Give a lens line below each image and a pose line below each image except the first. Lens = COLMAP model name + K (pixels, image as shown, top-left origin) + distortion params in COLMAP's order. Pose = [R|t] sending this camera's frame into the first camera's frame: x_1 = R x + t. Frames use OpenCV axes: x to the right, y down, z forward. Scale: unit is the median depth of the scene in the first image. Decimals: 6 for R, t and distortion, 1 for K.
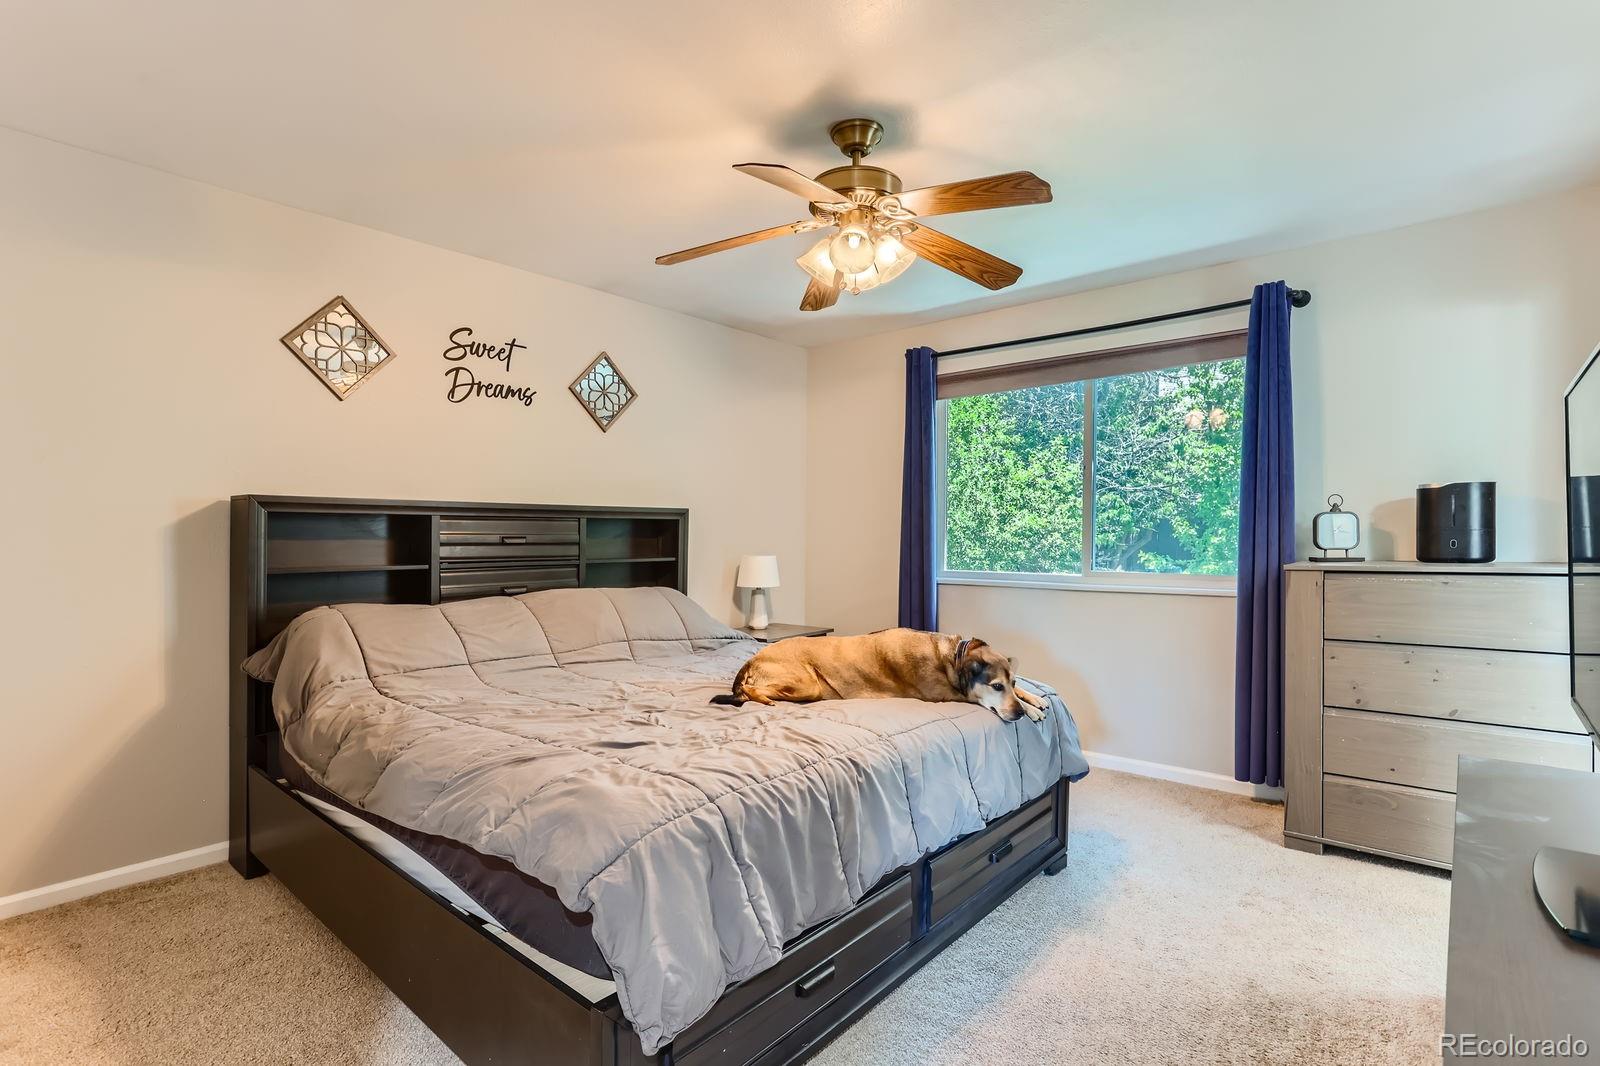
lens RADIAL K [[789.5, 0, 789.5], [0, 789.5, 538.6], [0, 0, 1]] dist [-0.041425, 0.027497]
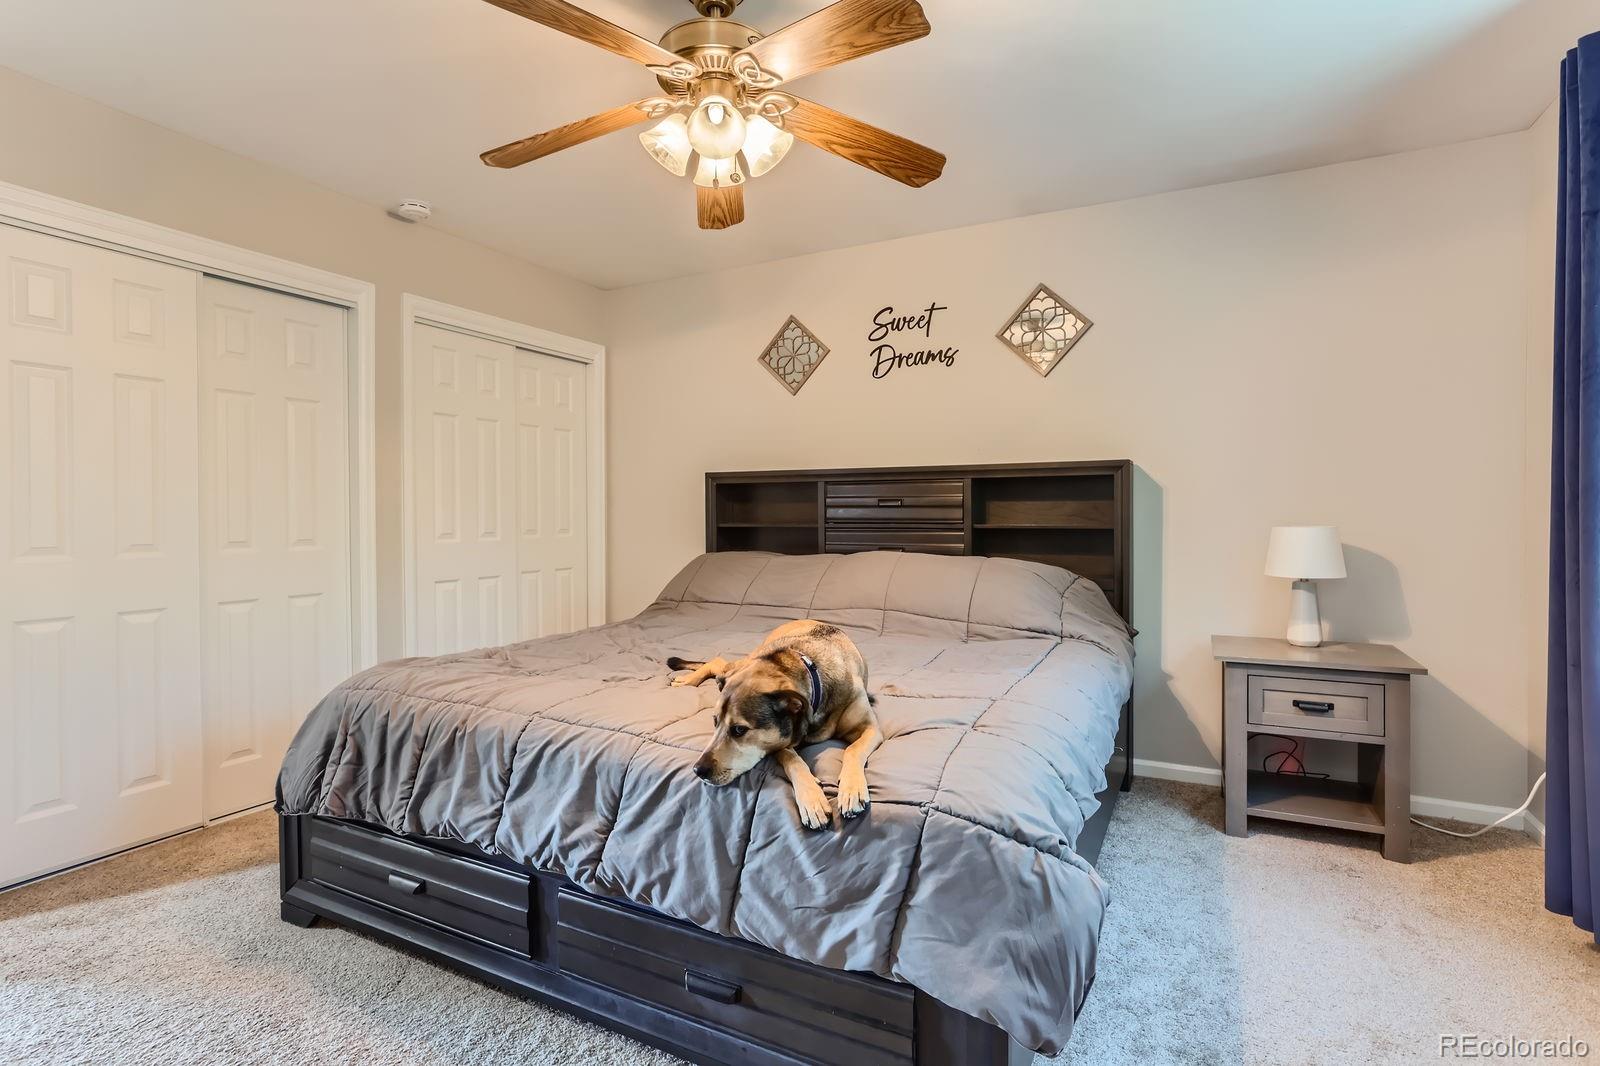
lens RADIAL K [[790.7, 0, 791.1], [0, 790.7, 508.3], [0, 0, 1]] dist [-0.045850, 0.026305]
pose [[0.227417, -0.003522, -0.973791, 0.611720], [-0.000007, 0.999993, -0.003619, 0.012618], [0.973797, 0.000830, 0.227416, 0.615426]]
